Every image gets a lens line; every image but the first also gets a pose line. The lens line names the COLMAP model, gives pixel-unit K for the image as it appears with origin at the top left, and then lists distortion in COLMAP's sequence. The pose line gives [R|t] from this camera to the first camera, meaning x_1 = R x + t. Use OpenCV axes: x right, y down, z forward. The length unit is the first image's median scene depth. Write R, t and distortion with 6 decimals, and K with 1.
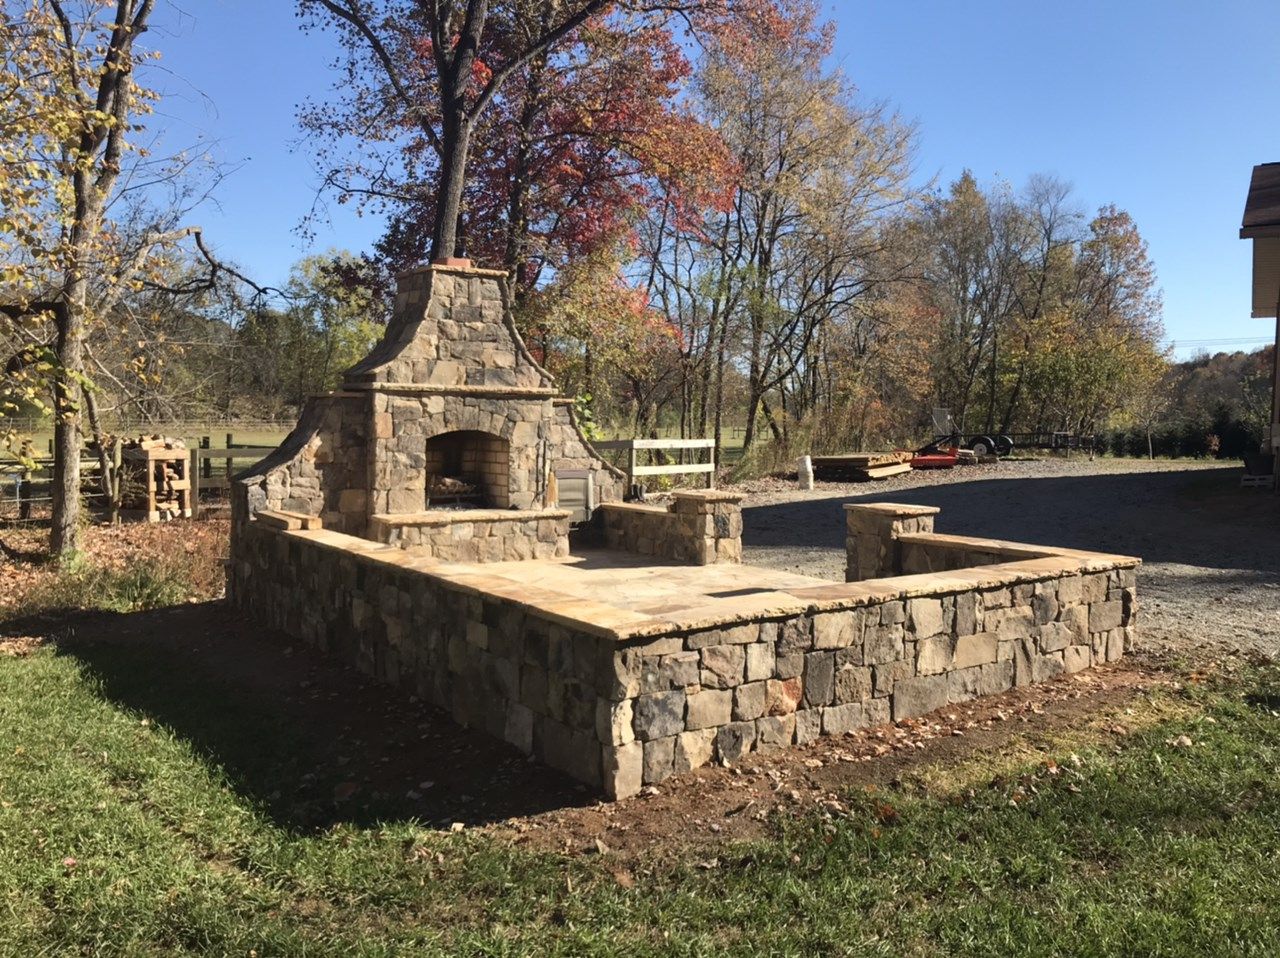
lens RADIAL K [[1043.1, 0, 641.0], [0, 1043.1, 465.5], [0, 0, 1]] dist [0.074536, -0.105891]
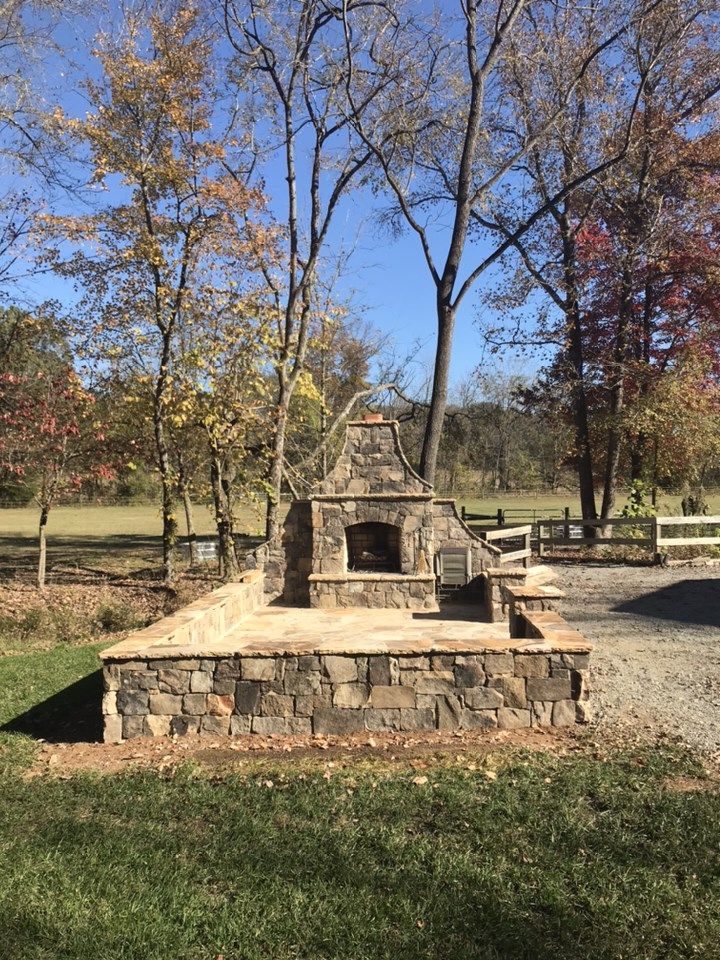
lens RADIAL K [[782.3, 0, 361.2], [0, 782.3, 470.6], [0, 0, 1]] dist [0.074536, -0.105891]
pose [[0.787107, -0.033011, -0.615933, 0.572060], [-0.004392, 0.998242, -0.059113, -0.043273], [0.616801, 0.049233, 0.785578, 0.060535]]
